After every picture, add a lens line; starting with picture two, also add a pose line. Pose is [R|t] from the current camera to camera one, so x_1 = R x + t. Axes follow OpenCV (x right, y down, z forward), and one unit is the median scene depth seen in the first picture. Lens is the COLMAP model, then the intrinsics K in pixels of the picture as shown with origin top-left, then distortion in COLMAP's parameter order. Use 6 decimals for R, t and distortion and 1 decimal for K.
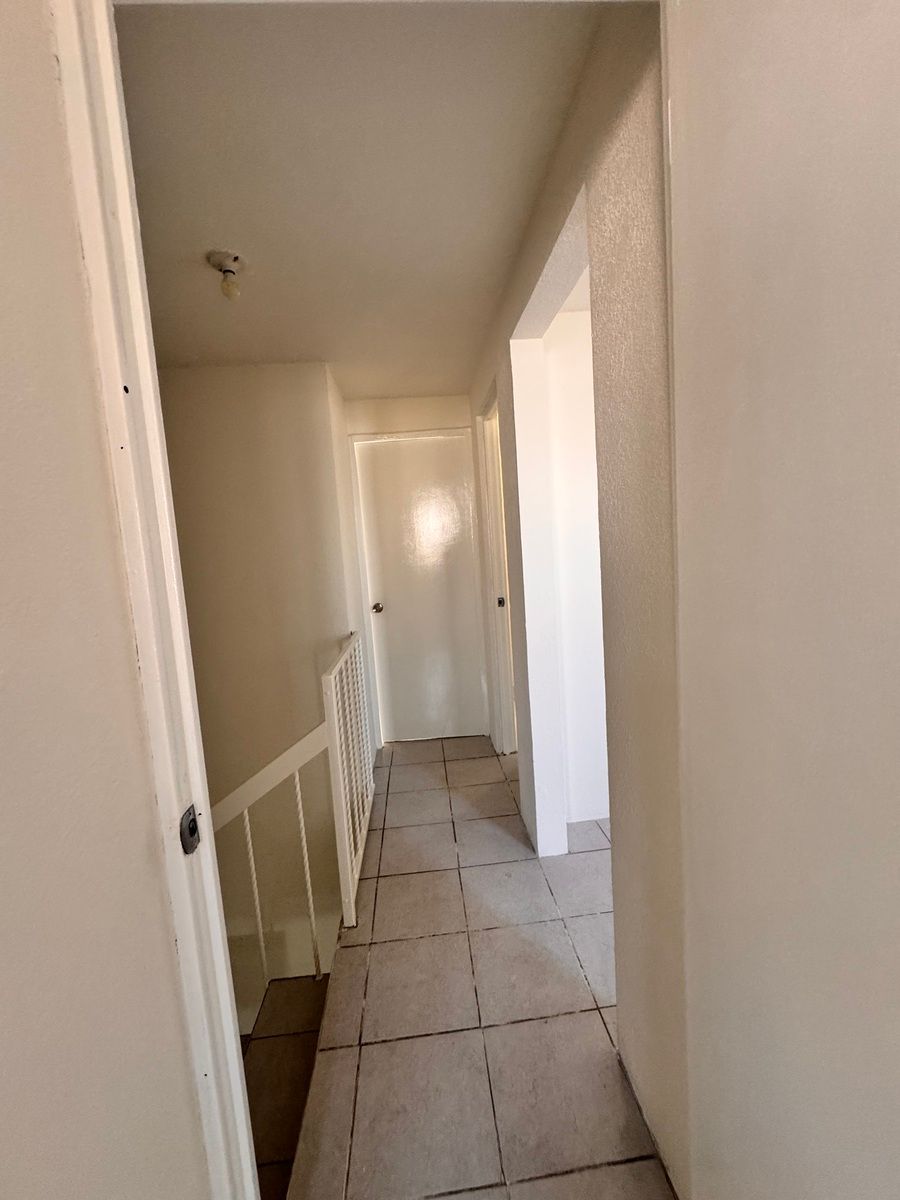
lens RADIAL K [[475.7, 0, 453.8], [0, 475.7, 599.4], [0, 0, 1]] dist [-0.001009, -0.000017]
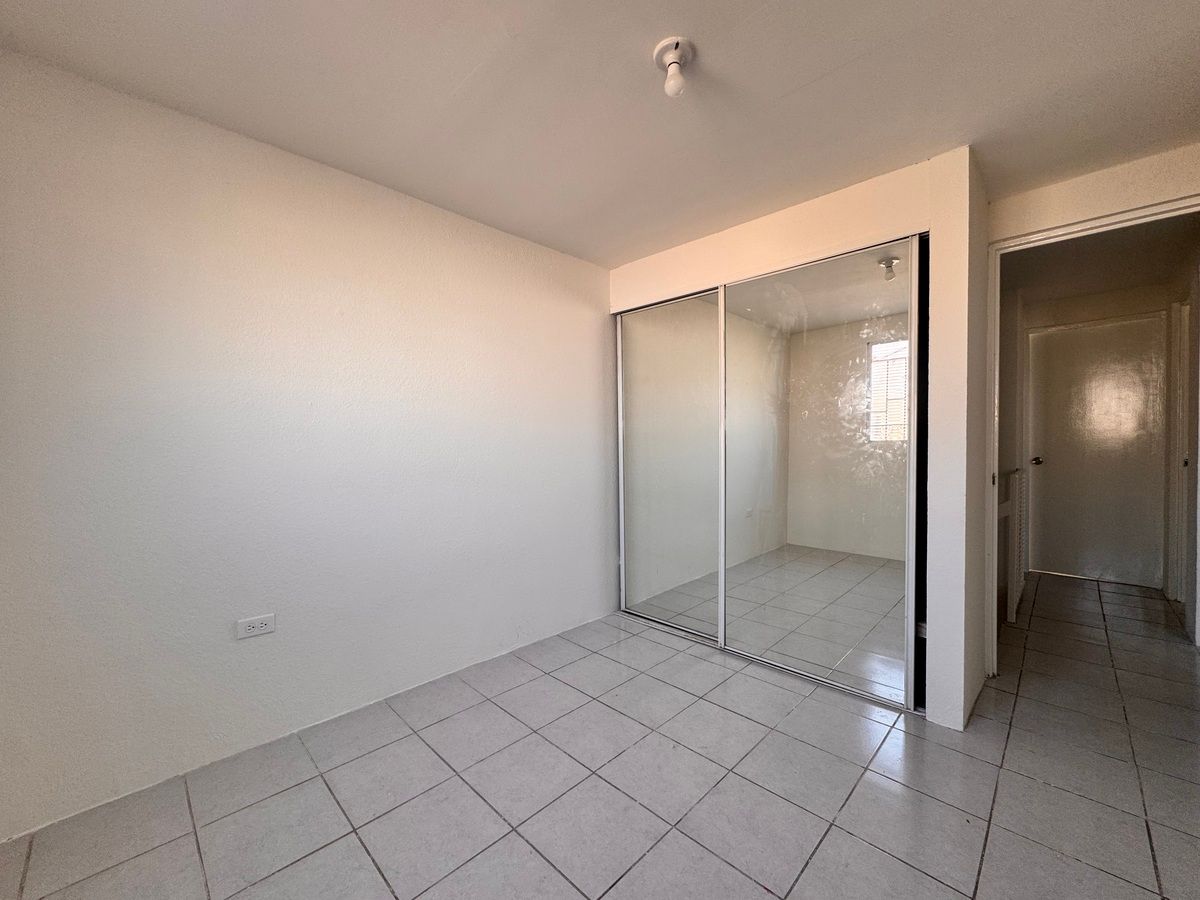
lens RADIAL K [[475.7, 0, 594.0], [0, 475.7, 454.4], [0, 0, 1]] dist [-0.001009, -0.000017]
pose [[0.646835, 0.074475, -0.758985, 0.039006], [-0.112292, 0.993674, 0.001805, 0.136116], [0.754317, 0.084061, 0.651106, -0.759452]]
